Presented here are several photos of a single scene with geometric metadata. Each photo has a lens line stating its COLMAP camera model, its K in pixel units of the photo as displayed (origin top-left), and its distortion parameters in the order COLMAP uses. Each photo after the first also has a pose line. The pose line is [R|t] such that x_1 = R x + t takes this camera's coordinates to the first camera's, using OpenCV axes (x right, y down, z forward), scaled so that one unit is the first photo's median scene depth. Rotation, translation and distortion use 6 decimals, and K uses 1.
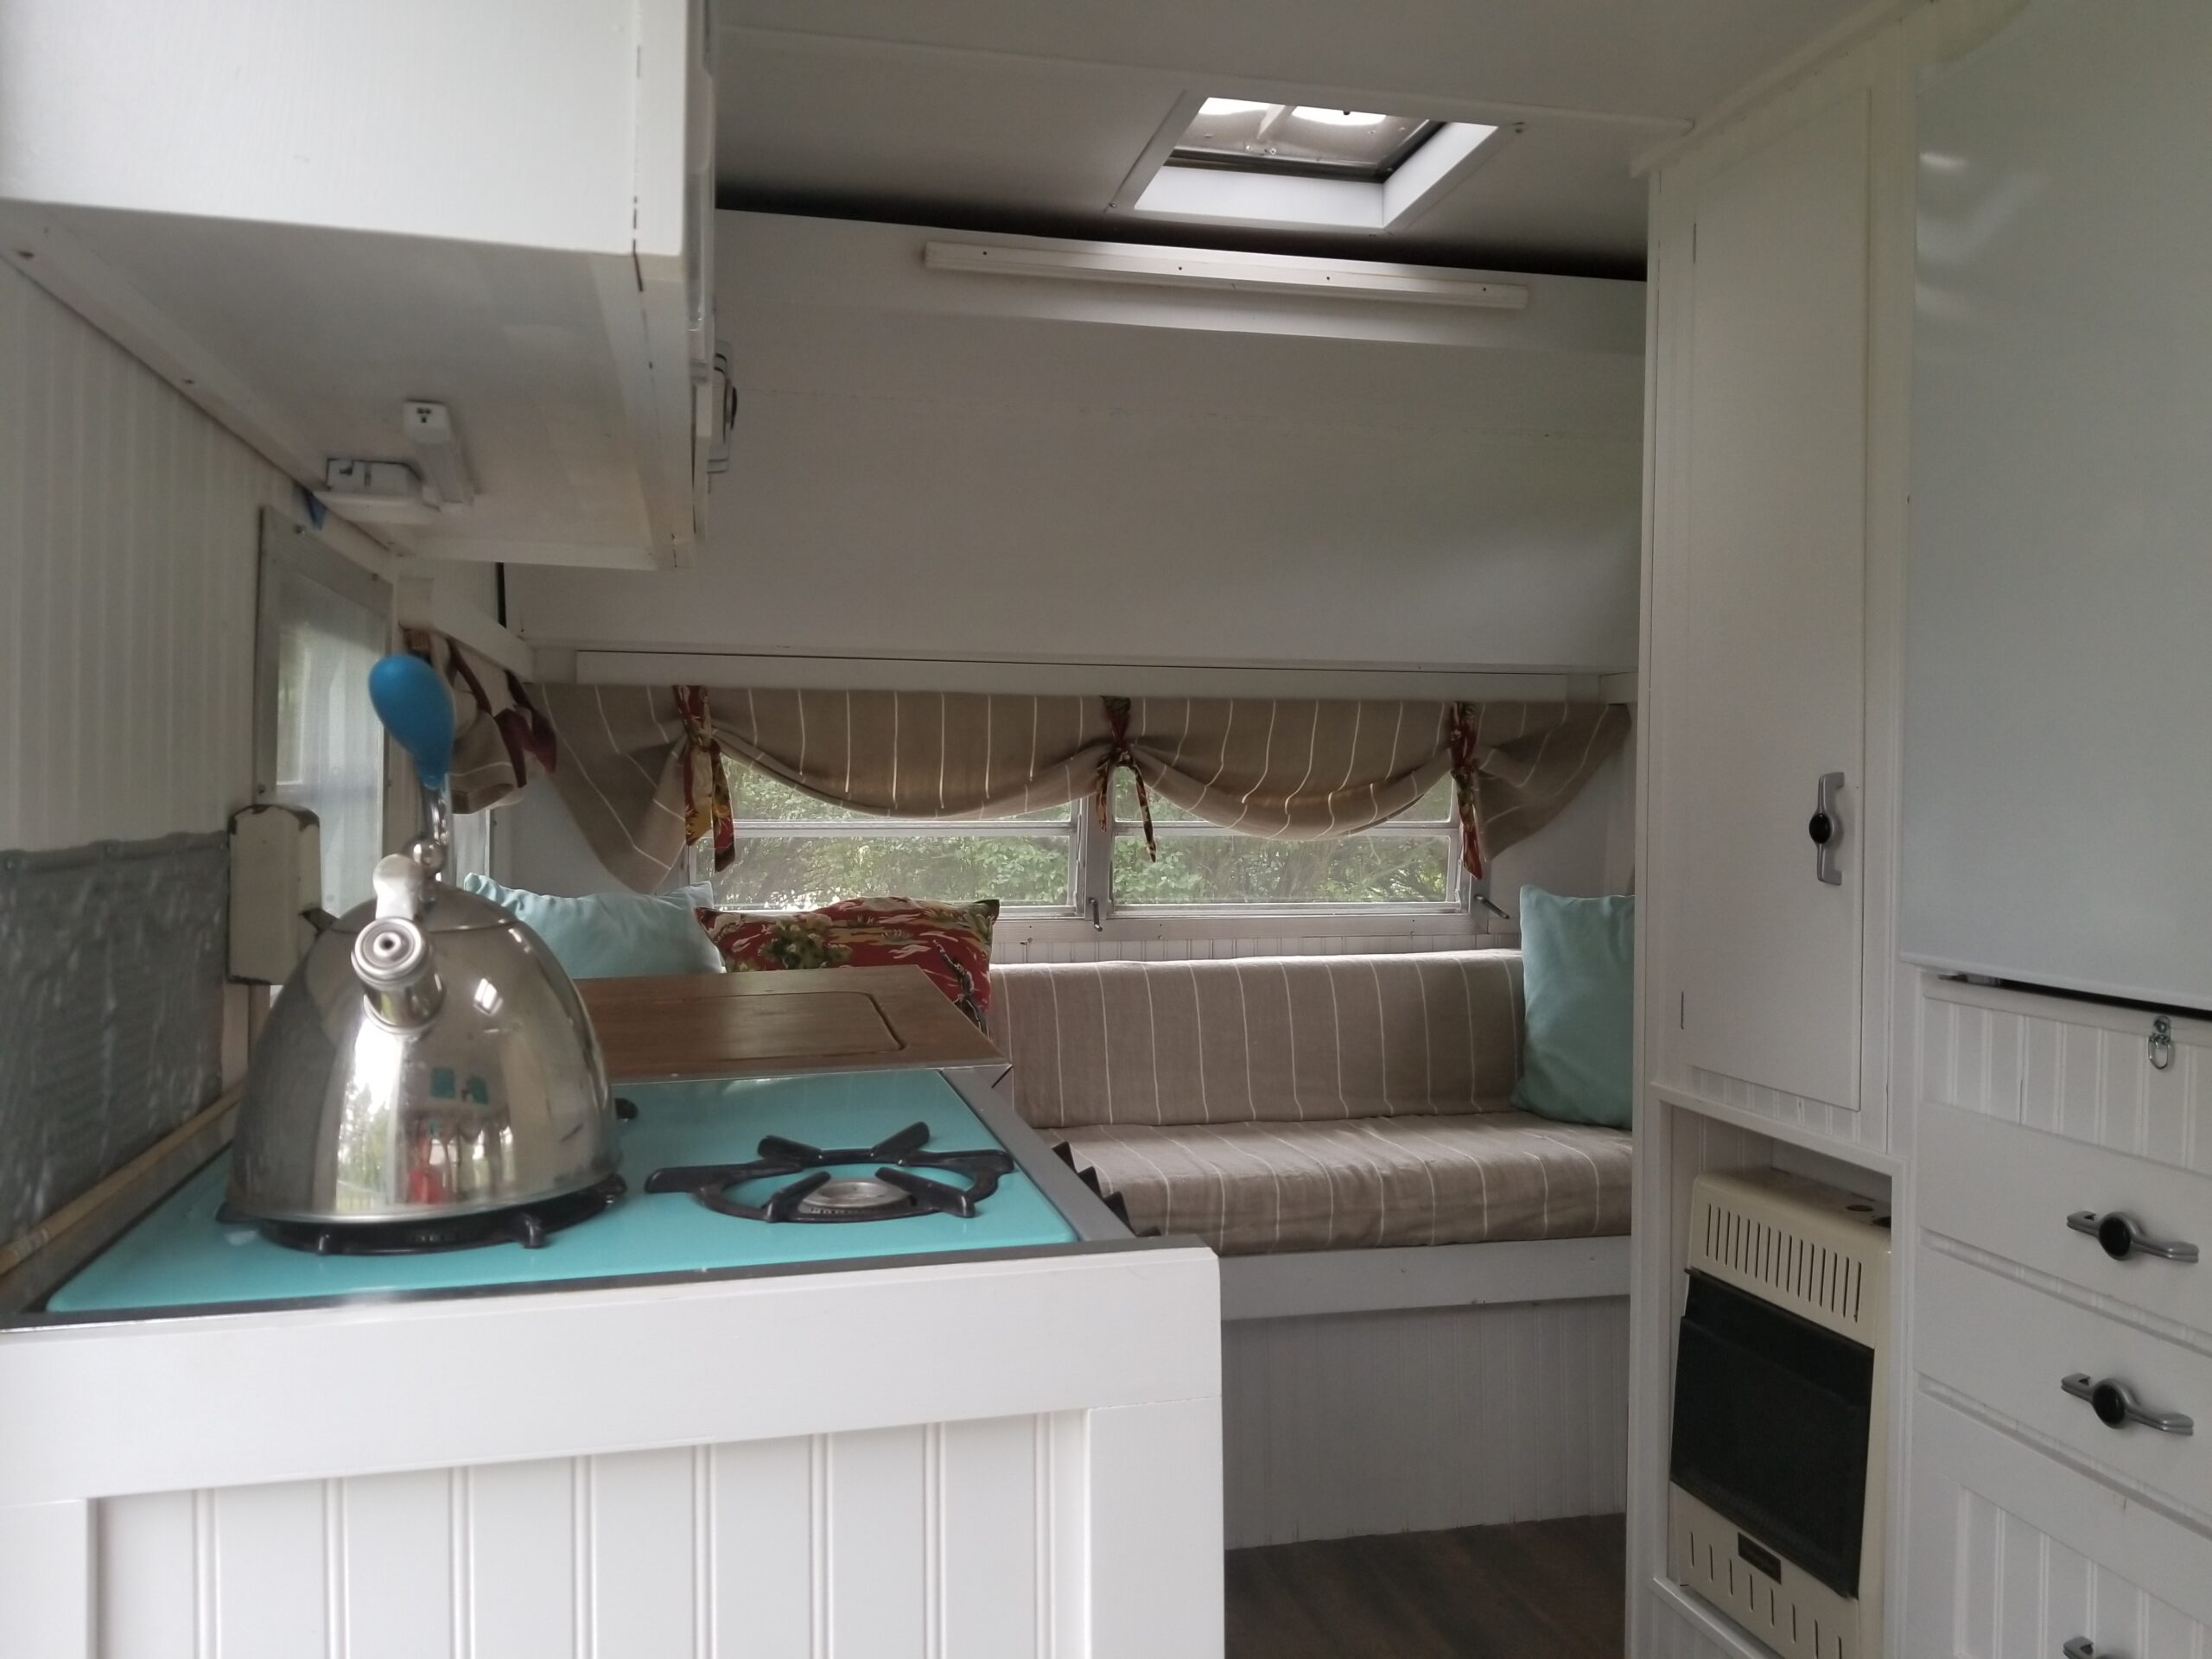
lens RADIAL K [[1687.3, 0, 1069.8], [0, 1687.3, 821.6], [0, 0, 1]] dist [0.097489, -0.159973]
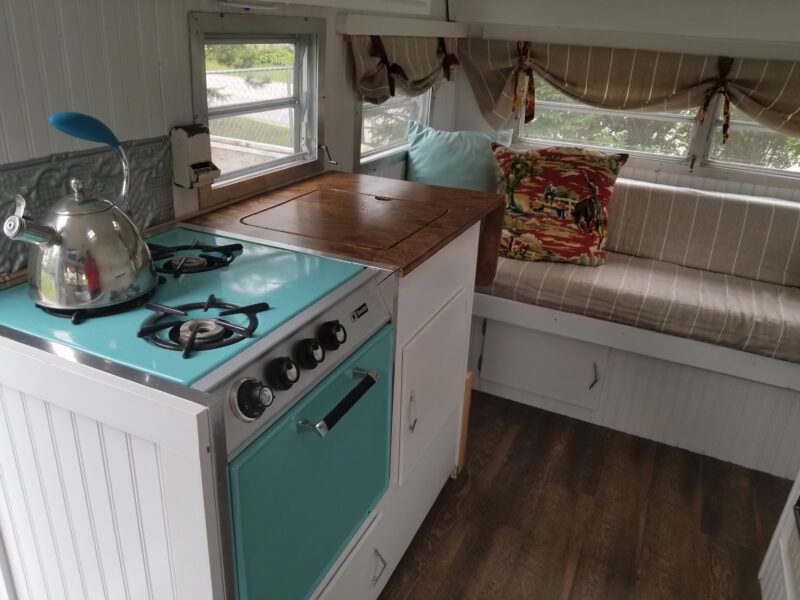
lens RADIAL K [[610.2, 0, 386.9], [0, 610.2, 297.1], [0, 0, 1]] dist [0.097489, -0.159973]
pose [[0.792881, 0.279879, -0.541302, 0.193404], [-0.064024, 0.921632, 0.382747, -0.069415], [0.606004, -0.268816, 0.748663, 0.137040]]
